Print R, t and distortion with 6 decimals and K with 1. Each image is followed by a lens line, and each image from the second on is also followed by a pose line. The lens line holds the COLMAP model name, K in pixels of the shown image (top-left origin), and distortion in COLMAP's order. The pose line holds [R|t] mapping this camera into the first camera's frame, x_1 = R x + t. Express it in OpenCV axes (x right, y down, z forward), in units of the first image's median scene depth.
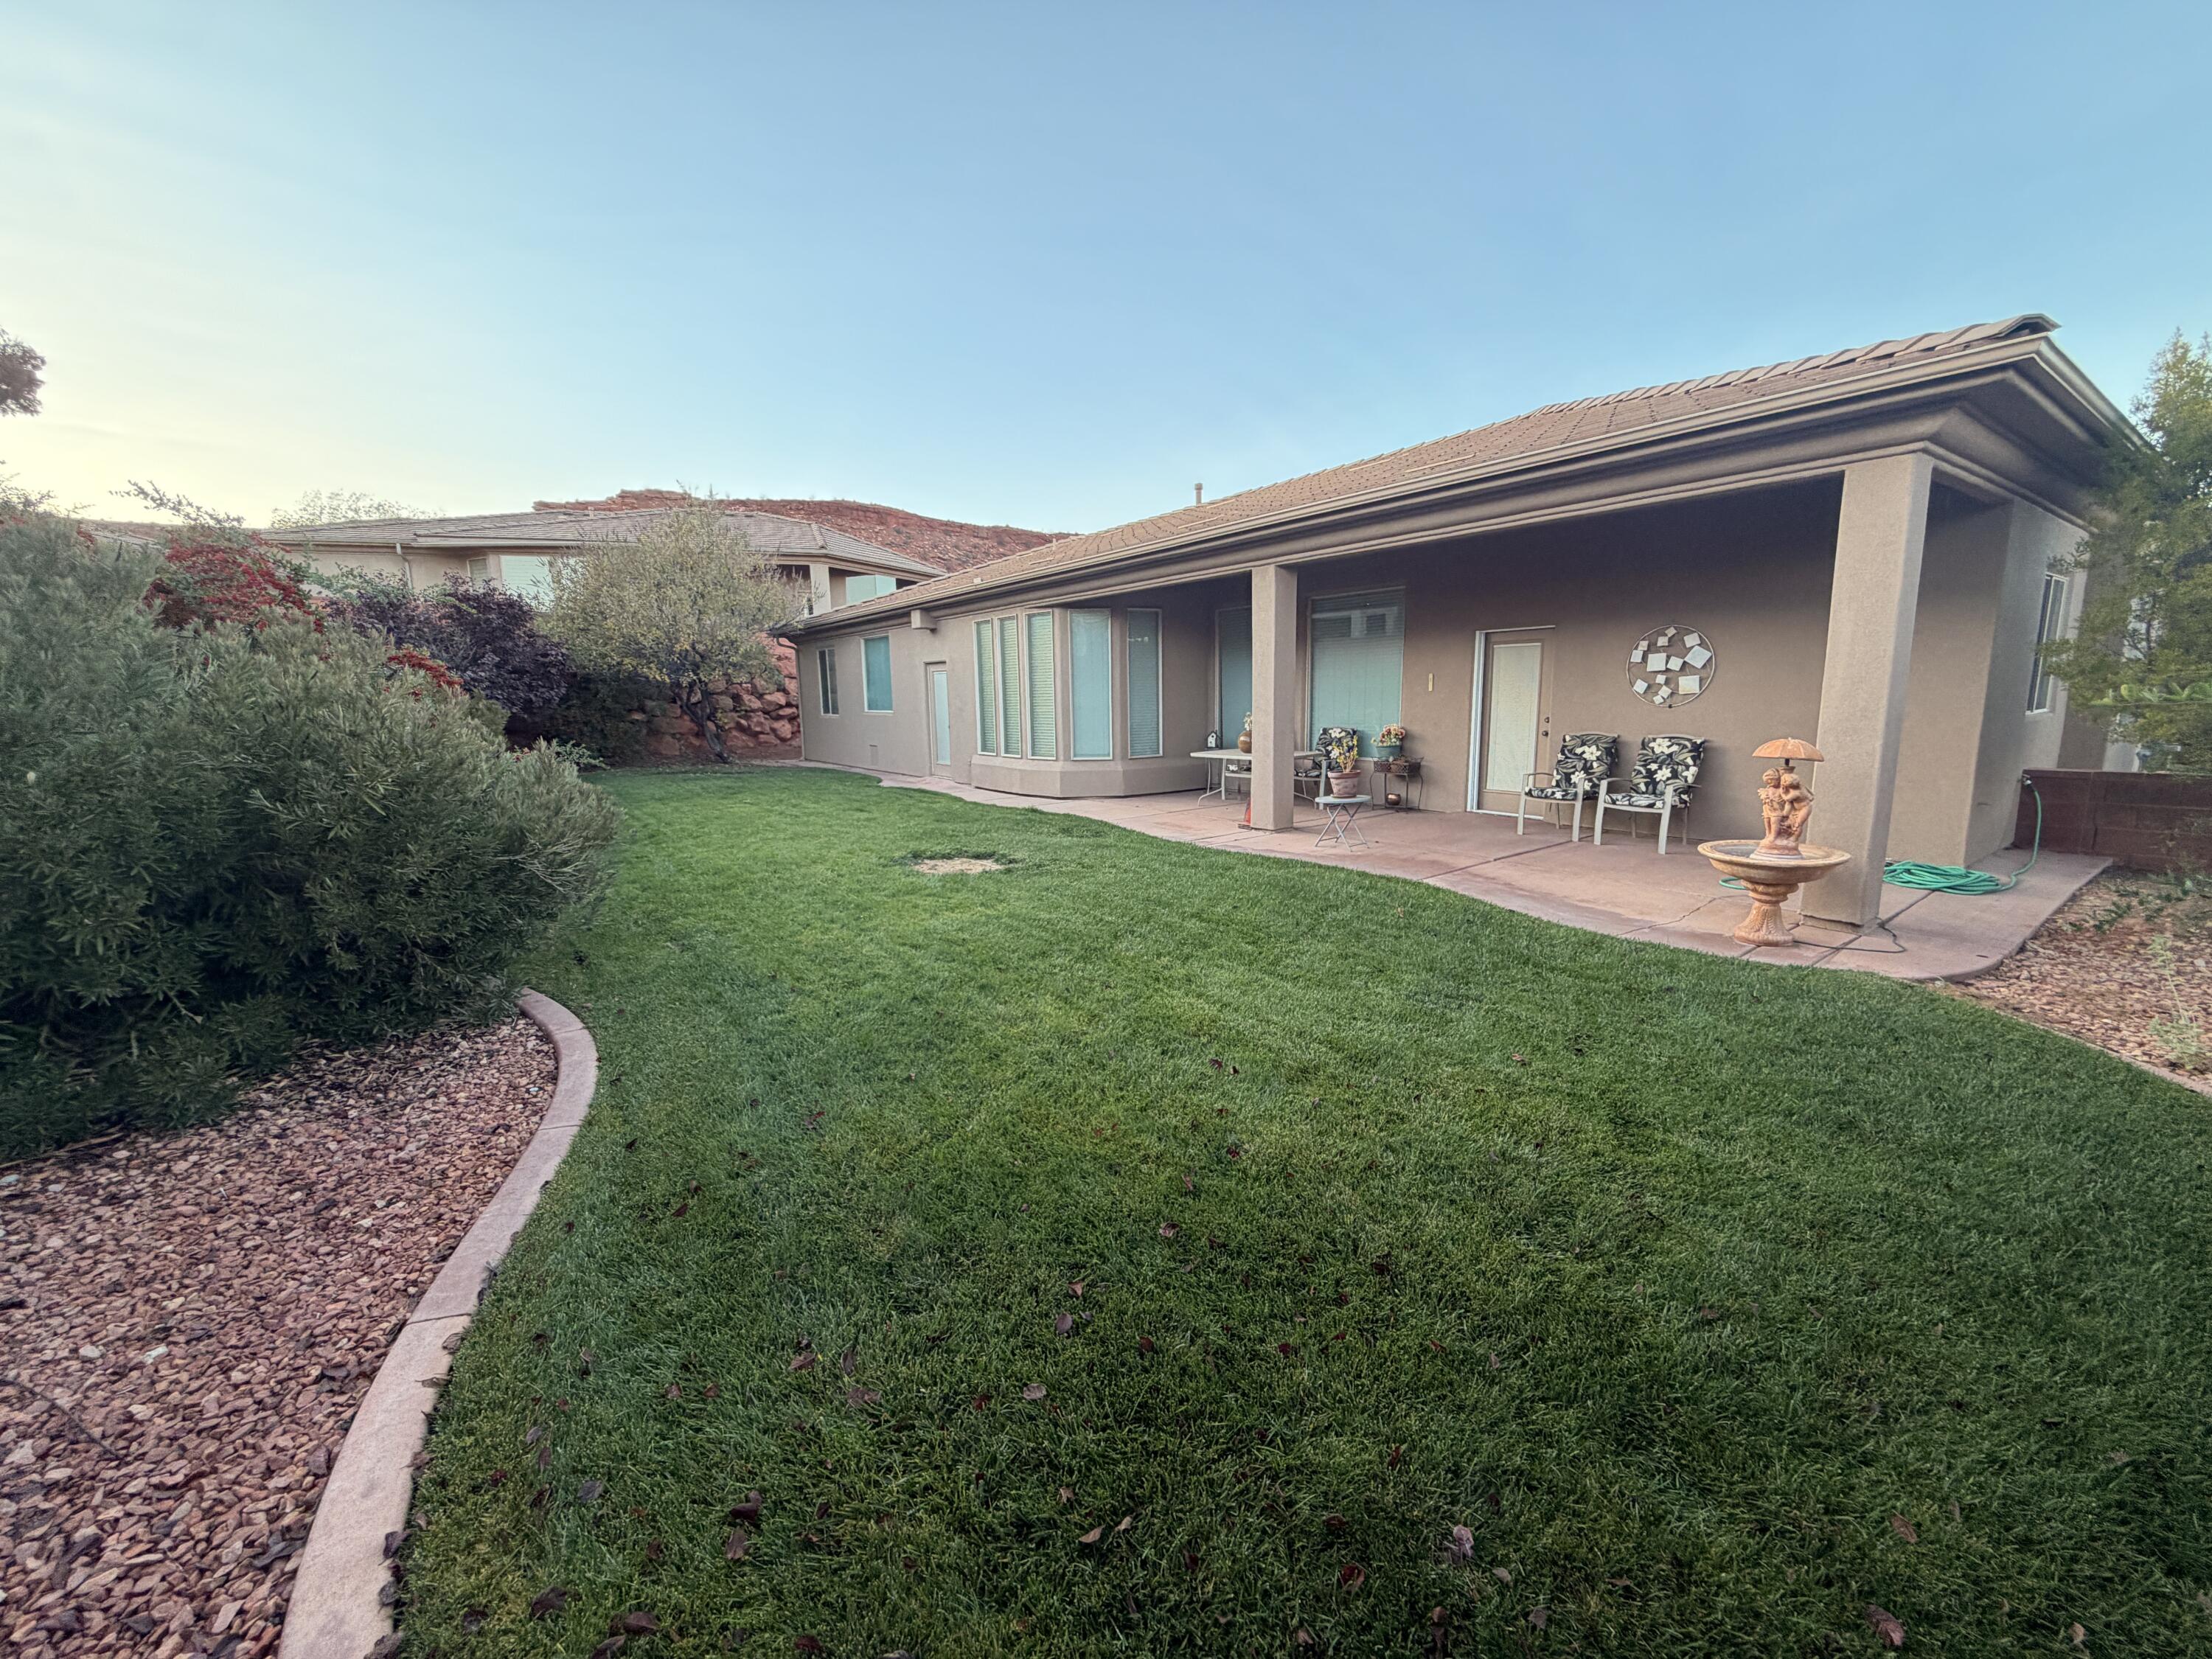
lens RADIAL K [[889.3, 0, 1106.9], [0, 889.3, 839.3], [0, 0, 1]] dist [-0.001084, -0.000053]
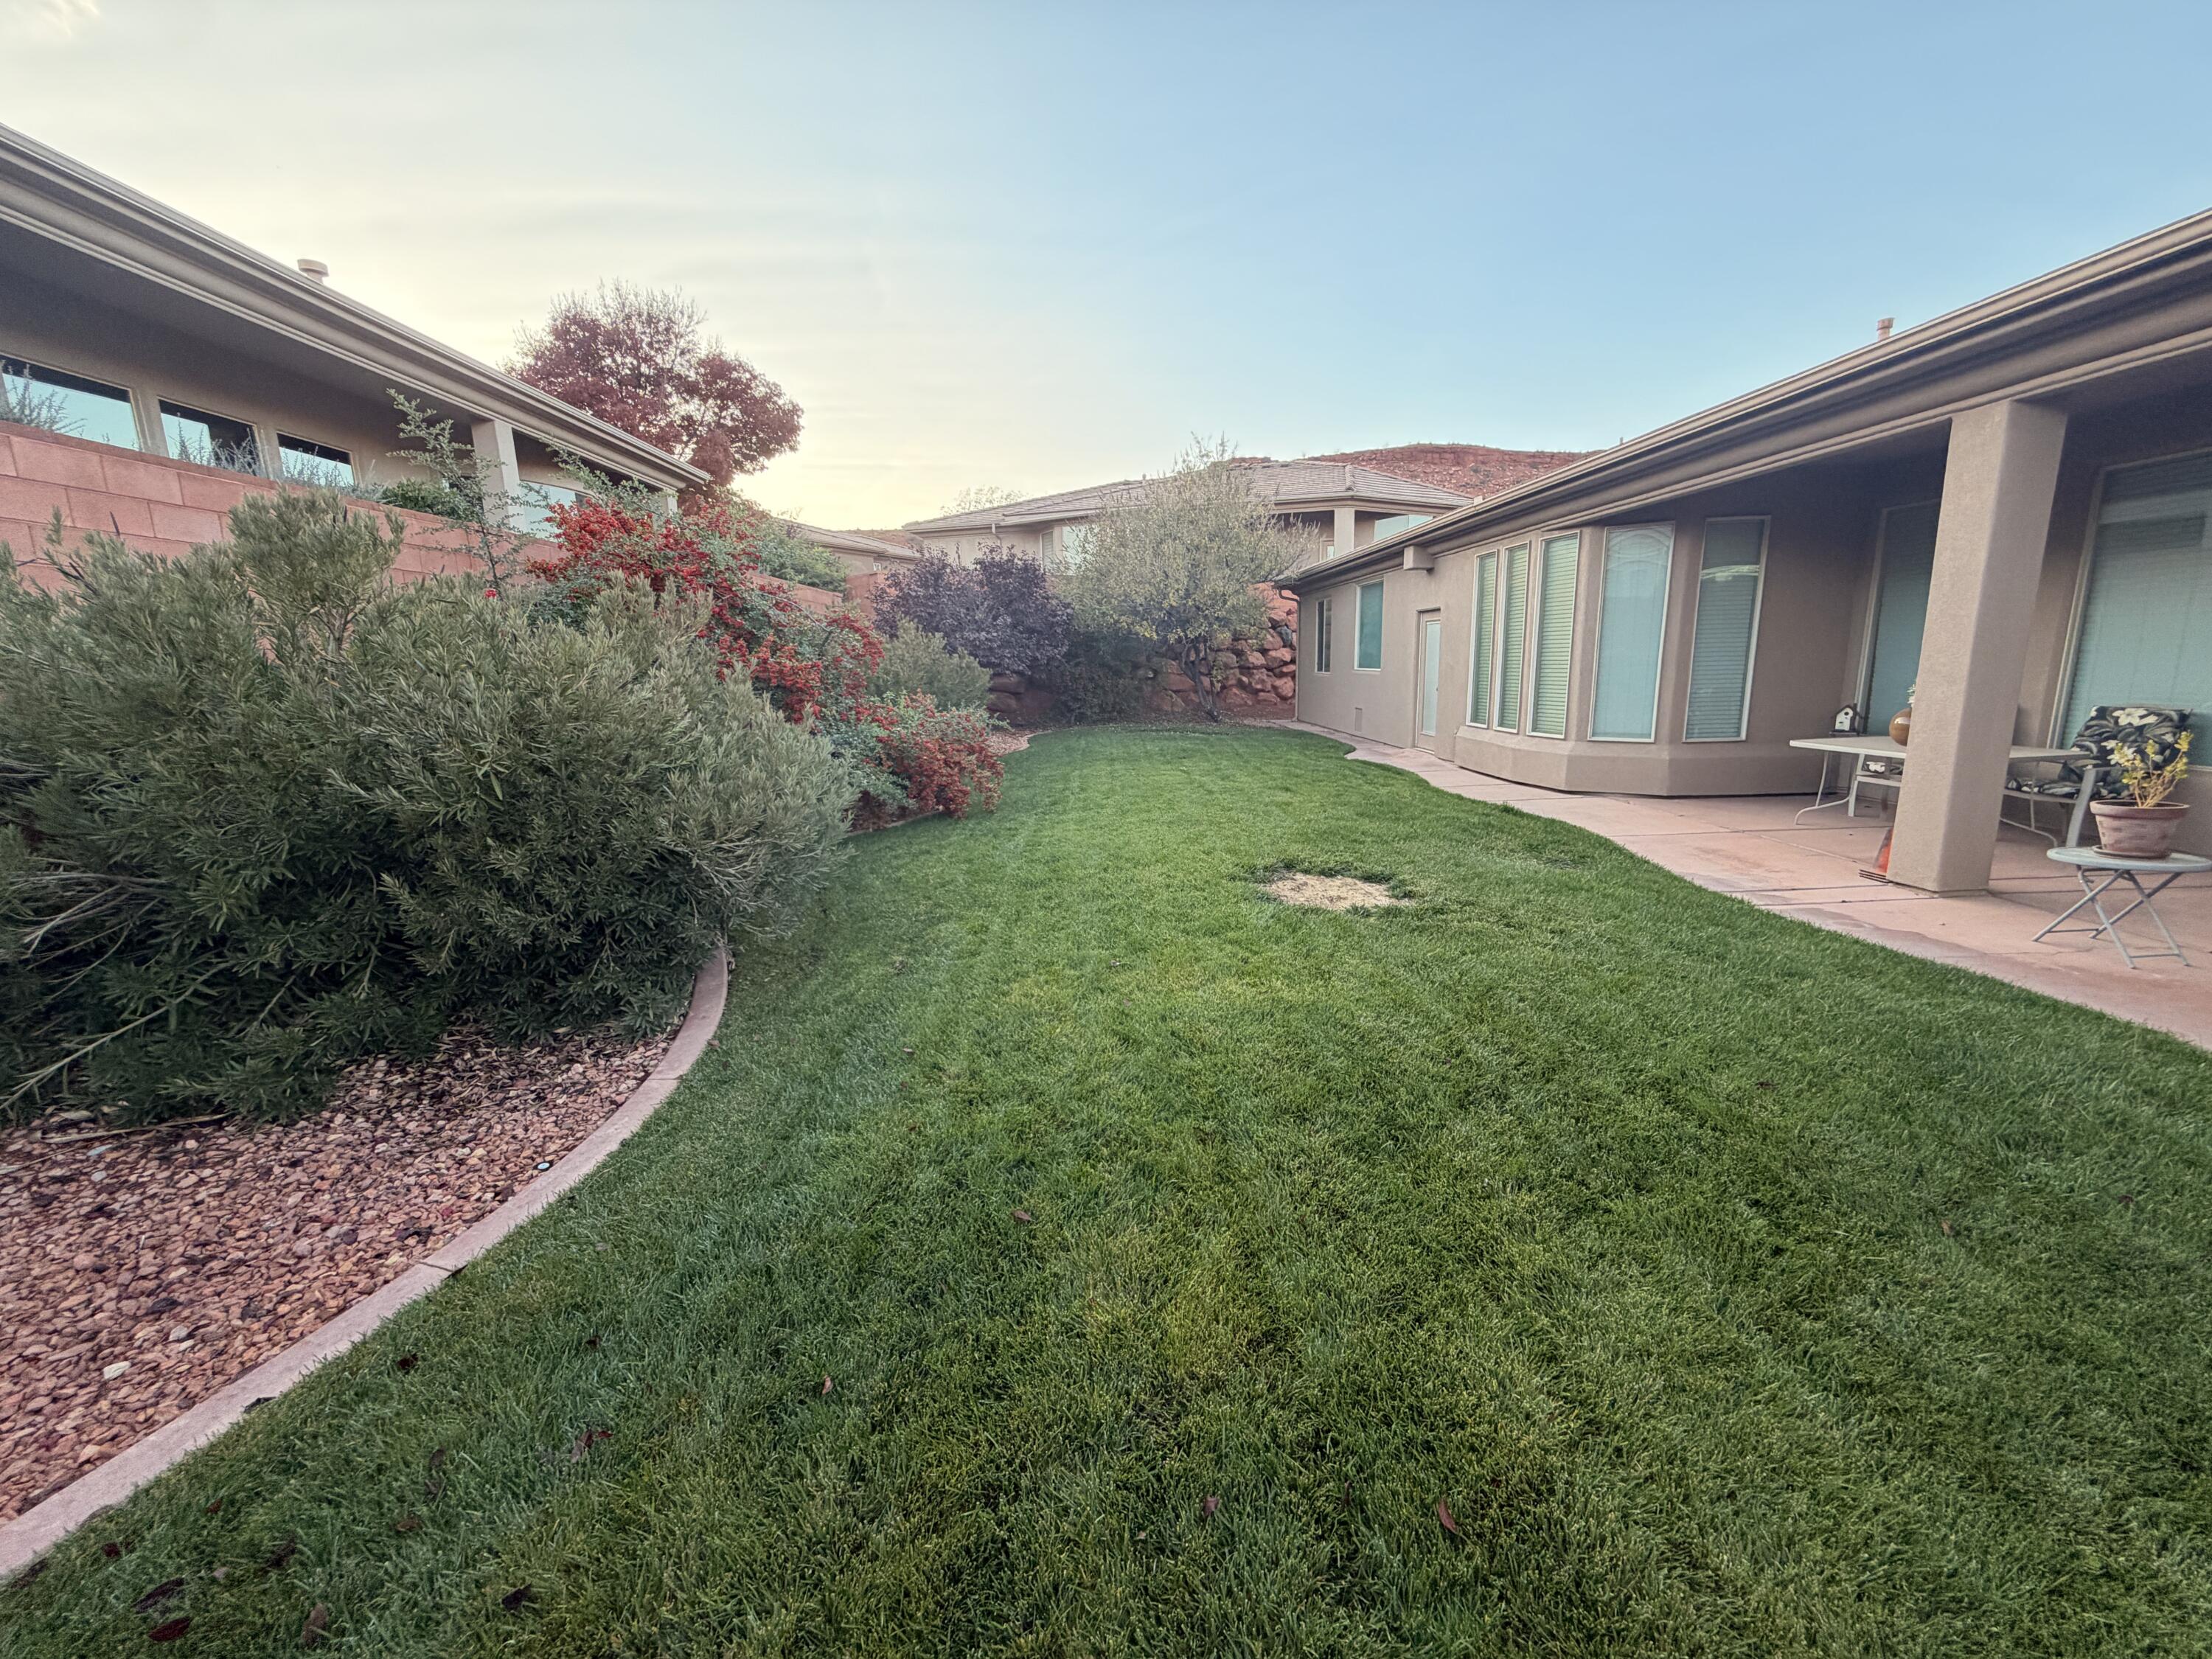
lens RADIAL K [[889.3, 0, 1099.0], [0, 889.3, 832.6], [0, 0, 1]] dist [-0.001084, -0.000053]
pose [[0.820103, 0.107616, -0.562005, 0.050254], [-0.083729, 0.994153, 0.068184, -0.031672], [0.566057, -0.008862, 0.824319, 0.186669]]
